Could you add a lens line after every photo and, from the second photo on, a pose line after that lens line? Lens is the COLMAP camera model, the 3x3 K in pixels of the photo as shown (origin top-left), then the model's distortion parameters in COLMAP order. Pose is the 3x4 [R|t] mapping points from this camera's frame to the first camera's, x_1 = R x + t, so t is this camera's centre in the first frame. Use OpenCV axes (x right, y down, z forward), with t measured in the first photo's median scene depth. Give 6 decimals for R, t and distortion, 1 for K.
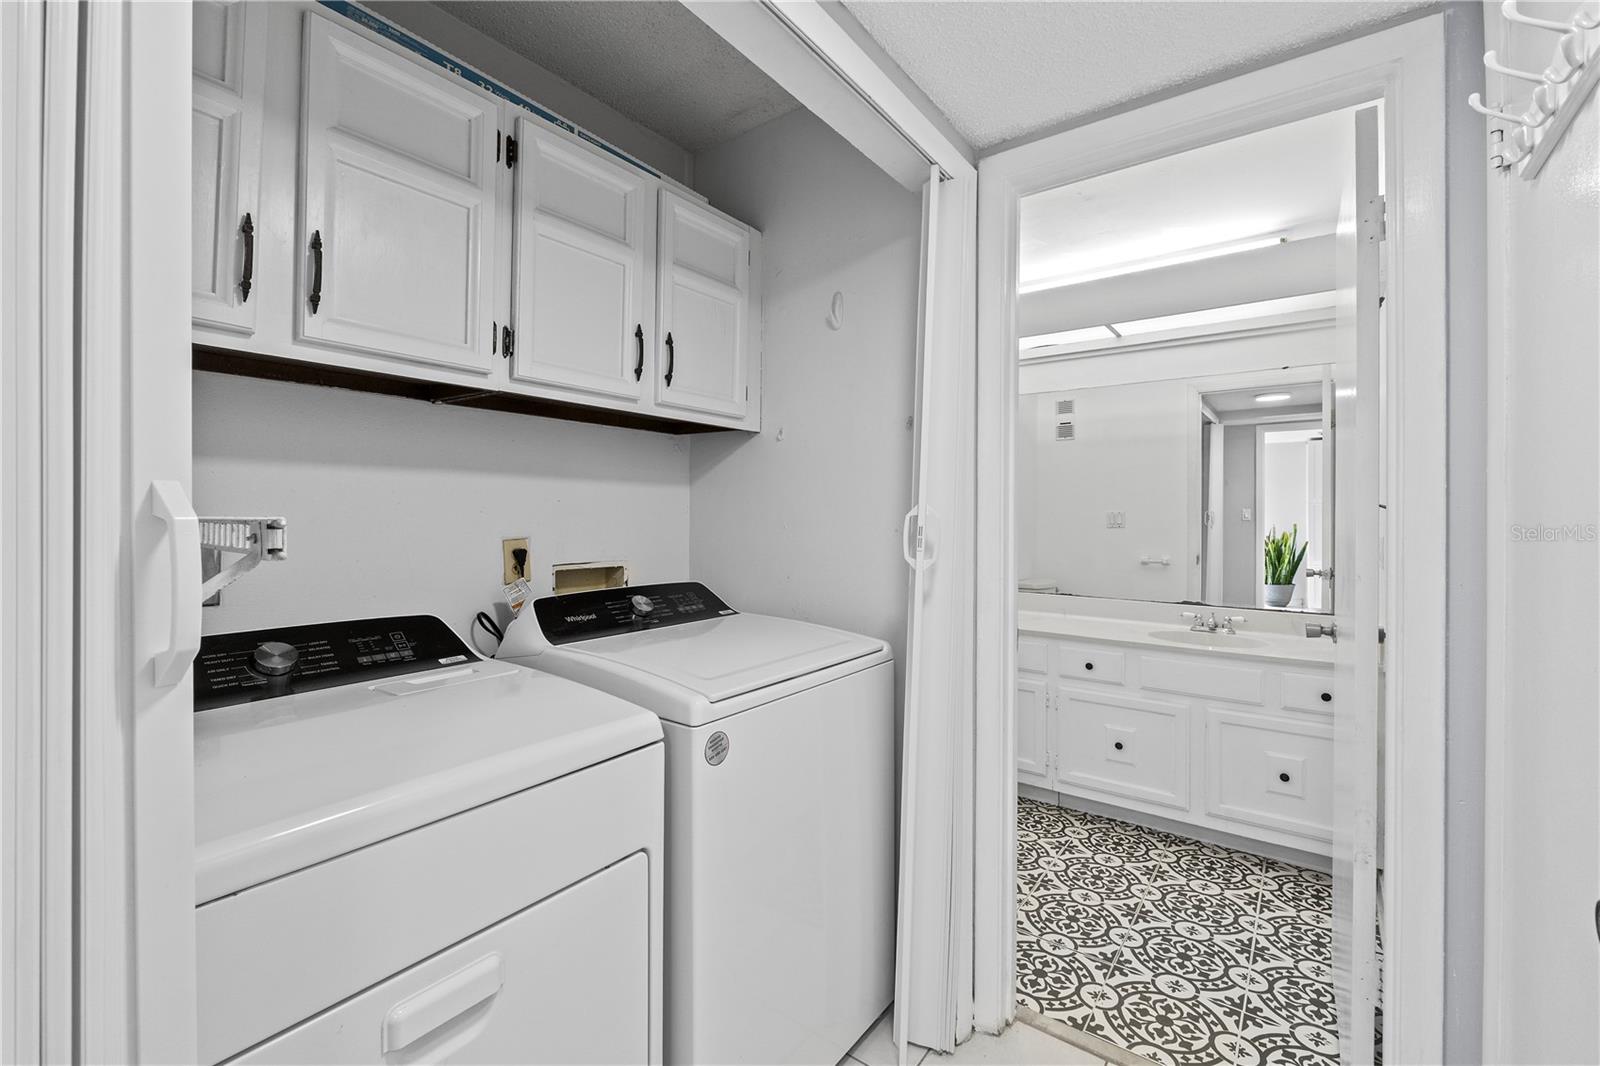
lens RADIAL K [[677.8, 0, 801.3], [0, 677.8, 513.7], [0, 0, 1]] dist [-0.002303, -0.003236]
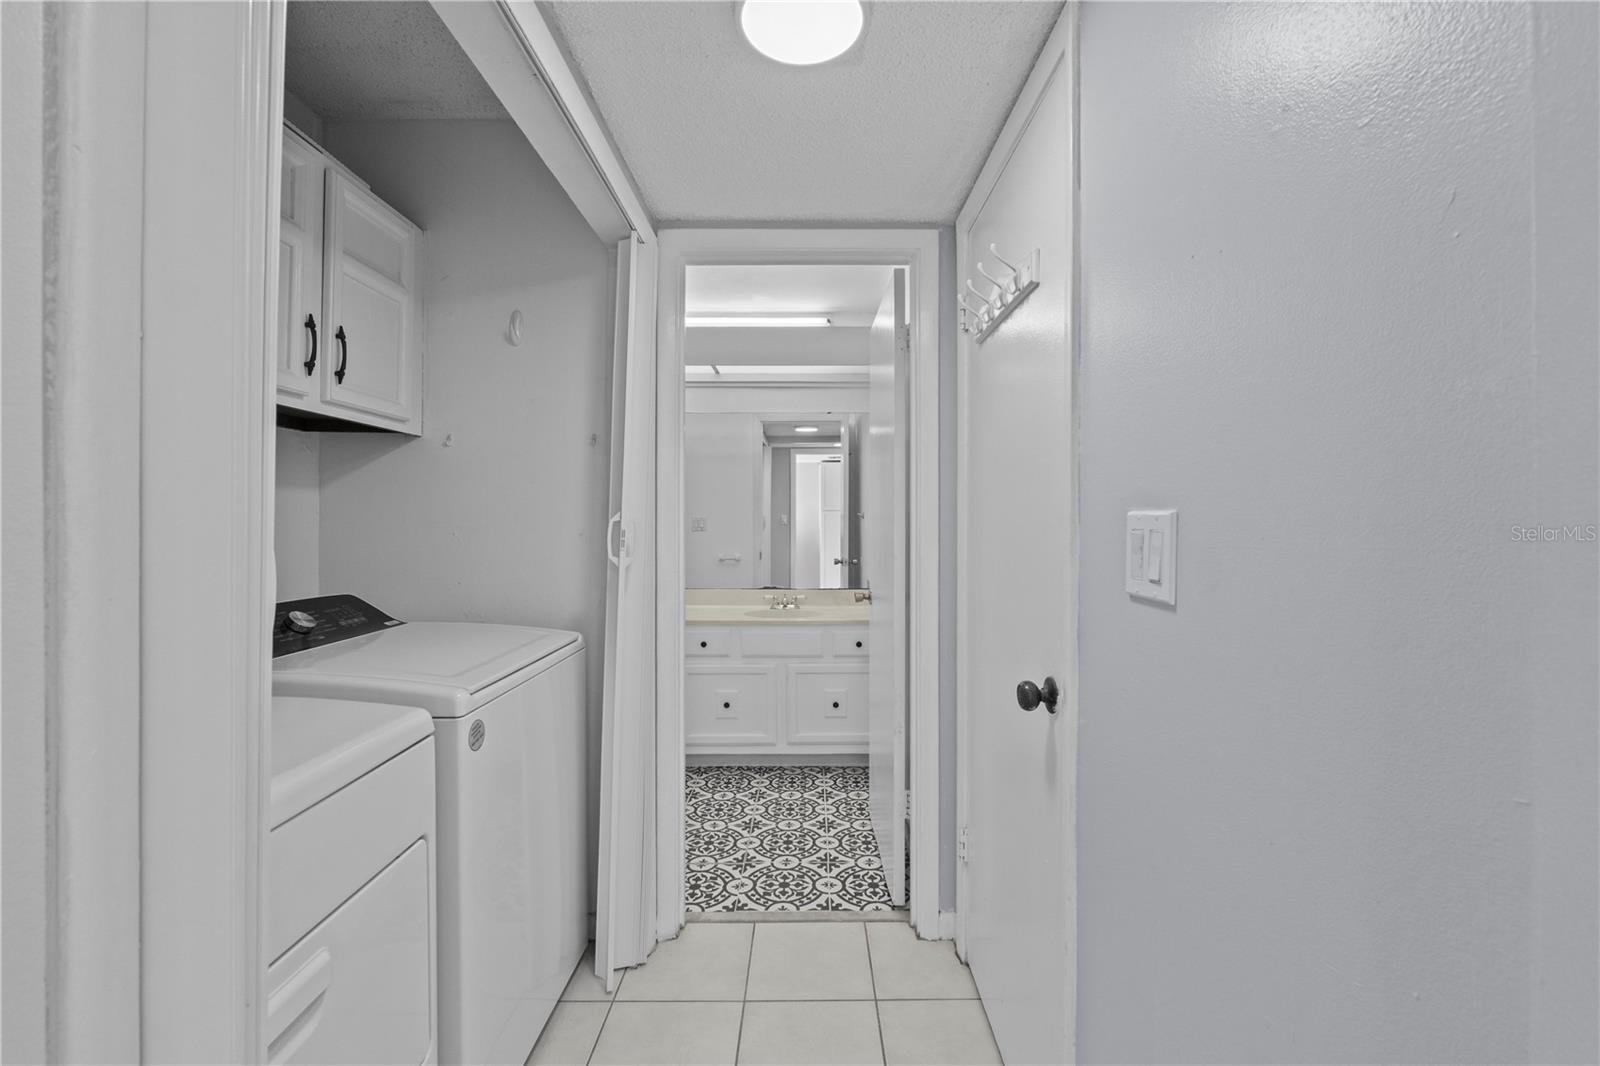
lens RADIAL K [[673.6, 0, 810.7], [0, 673.6, 522.8], [0, 0, 1]] dist [-0.006669, 0.000109]
pose [[0.799287, -0.006376, 0.600916, -0.218140], [0.002739, 0.999972, 0.006967, -0.001288], [-0.600944, -0.003922, 0.799282, -0.118661]]
